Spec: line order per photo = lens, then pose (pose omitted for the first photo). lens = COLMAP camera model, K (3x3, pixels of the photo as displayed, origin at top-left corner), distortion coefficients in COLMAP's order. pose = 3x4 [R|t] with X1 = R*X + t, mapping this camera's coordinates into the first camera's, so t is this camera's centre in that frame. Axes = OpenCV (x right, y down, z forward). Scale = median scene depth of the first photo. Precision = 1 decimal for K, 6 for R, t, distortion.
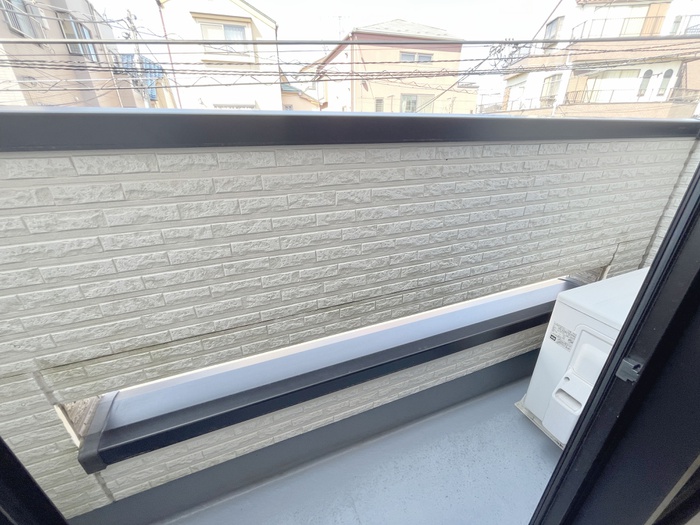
lens RADIAL K [[282.3, 0, 349.7], [0, 282.3, 261.6], [0, 0, 1]] dist [-0.001894, -0.000131]
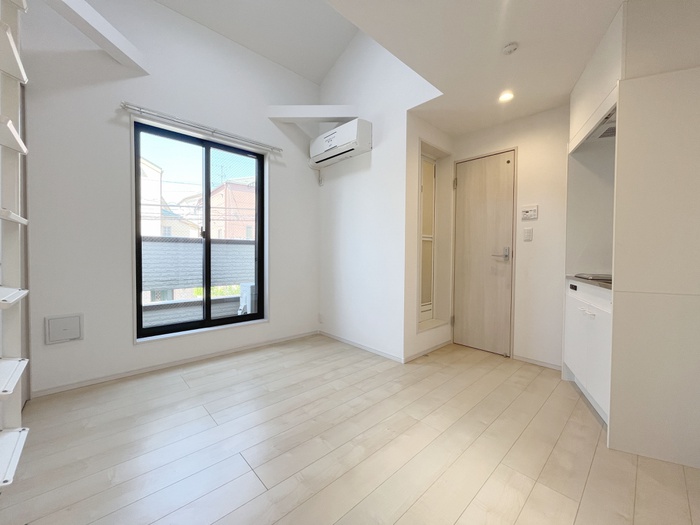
lens RADIAL K [[282.3, 0, 351.1], [0, 282.3, 261.5], [0, 0, 1]] dist [-0.001894, -0.000131]
pose [[0.927167, 0.011944, 0.374457, 0.152937], [0.133462, 0.923393, -0.359909, 0.291511], [-0.350069, 0.383671, 0.854545, -0.585078]]
